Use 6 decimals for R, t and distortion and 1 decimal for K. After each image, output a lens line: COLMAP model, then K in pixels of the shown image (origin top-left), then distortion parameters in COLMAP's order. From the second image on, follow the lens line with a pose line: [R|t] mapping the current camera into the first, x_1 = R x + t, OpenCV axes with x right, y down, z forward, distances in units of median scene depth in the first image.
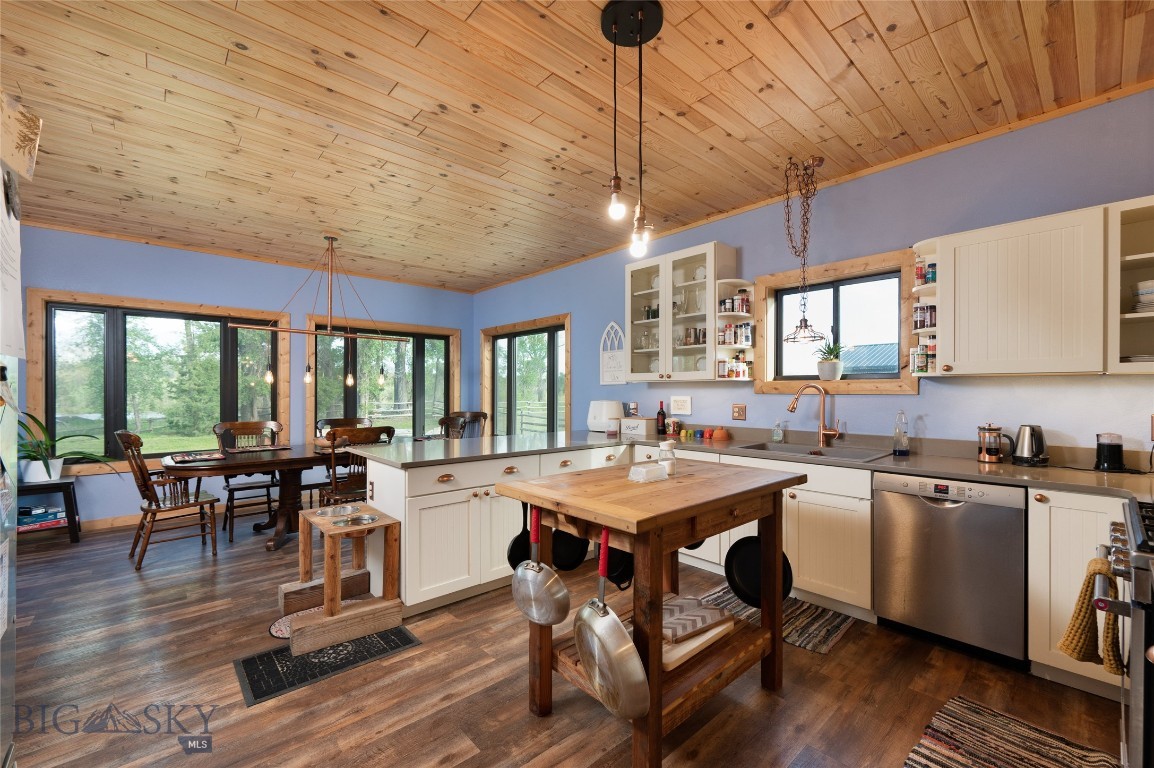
lens RADIAL K [[473.2, 0, 555.9], [0, 473.2, 399.1], [0, 0, 1]] dist [0.000436, -0.000302]
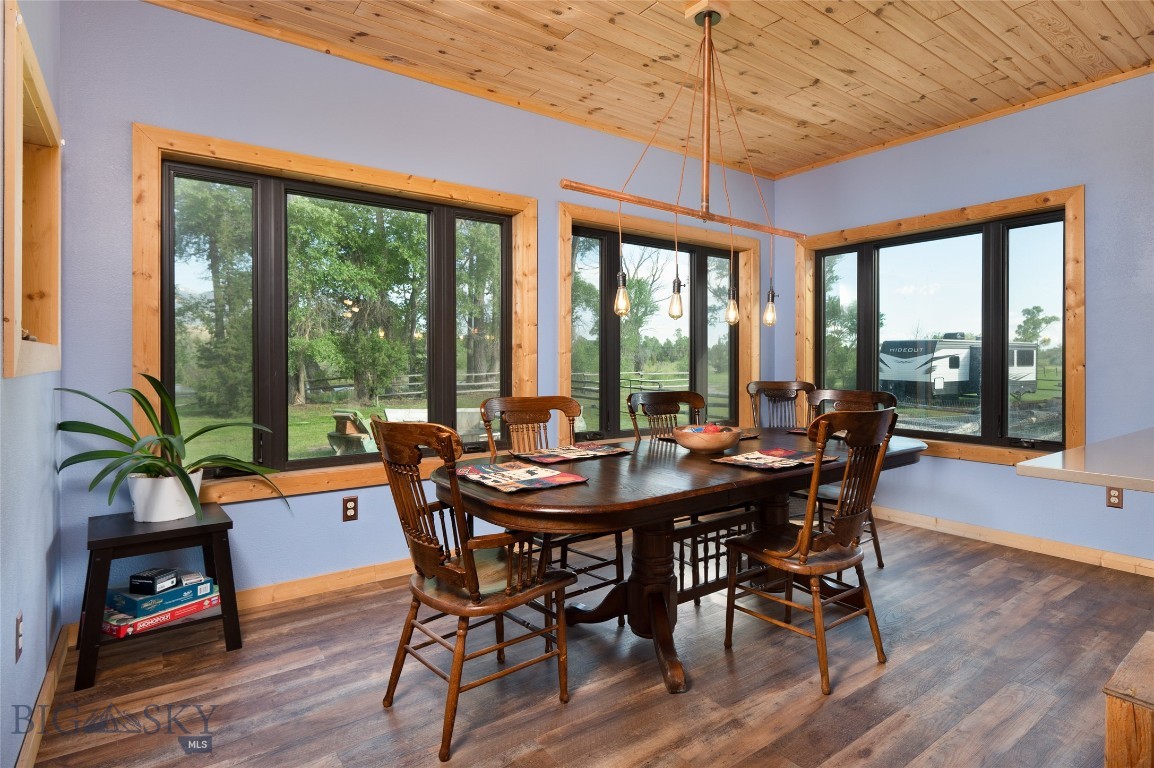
lens RADIAL K [[598.6, 0, 577.2], [0, 598.6, 374.3], [0, 0, 1]] dist [-0.003909, 0.000493]
pose [[0.997218, -0.000386, -0.074535, -0.570969], [0.000806, 0.999984, 0.005611, 0.020144], [0.074532, -0.005656, 0.997203, 0.387760]]
